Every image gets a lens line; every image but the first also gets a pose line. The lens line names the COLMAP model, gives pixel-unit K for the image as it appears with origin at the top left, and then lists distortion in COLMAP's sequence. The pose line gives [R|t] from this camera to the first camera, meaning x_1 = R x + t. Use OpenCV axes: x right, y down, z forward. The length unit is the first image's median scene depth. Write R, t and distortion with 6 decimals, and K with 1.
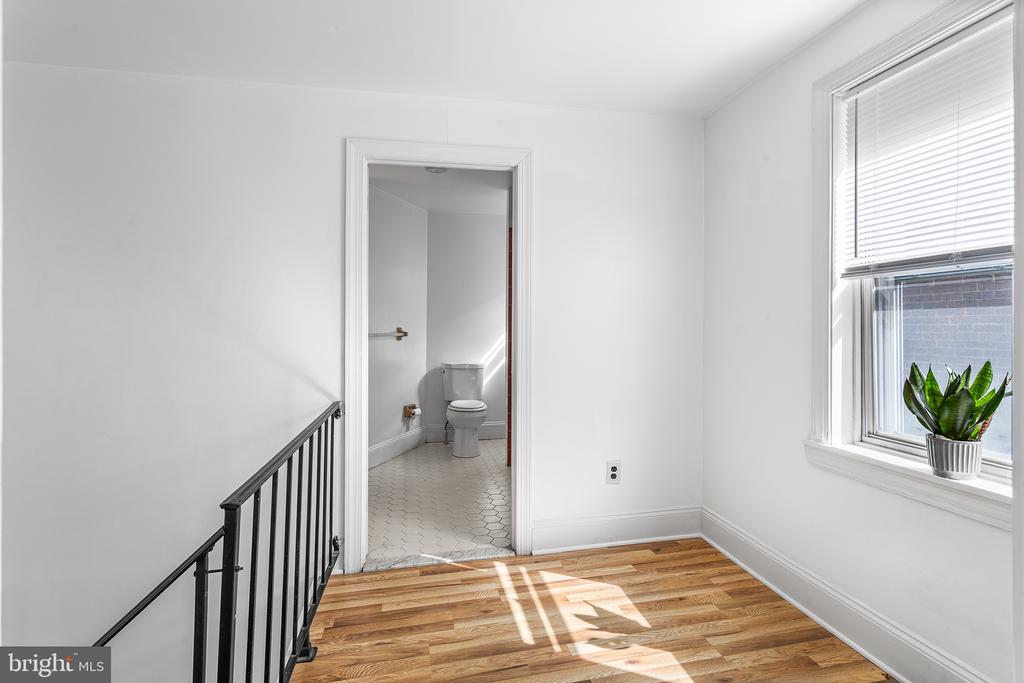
lens RADIAL K [[534.9, 0, 517.2], [0, 534.9, 326.8], [0, 0, 1]] dist [-0.000032, 0.000043]
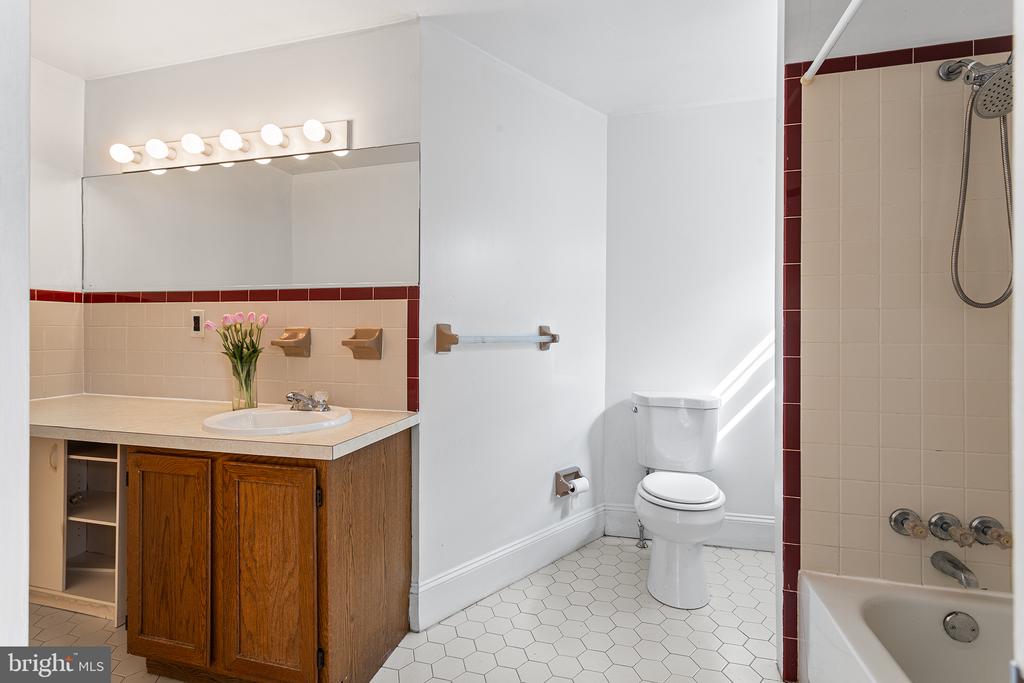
lens RADIAL K [[484.1, 0, 510.1], [0, 484.1, 325.5], [0, 0, 1]] dist [0.000408, 0.000294]
pose [[0.885750, -0.002675, -0.464154, -0.025576], [0.000402, 0.999987, -0.004997, 0.003148], [0.464162, 0.004240, 0.885740, 0.531444]]
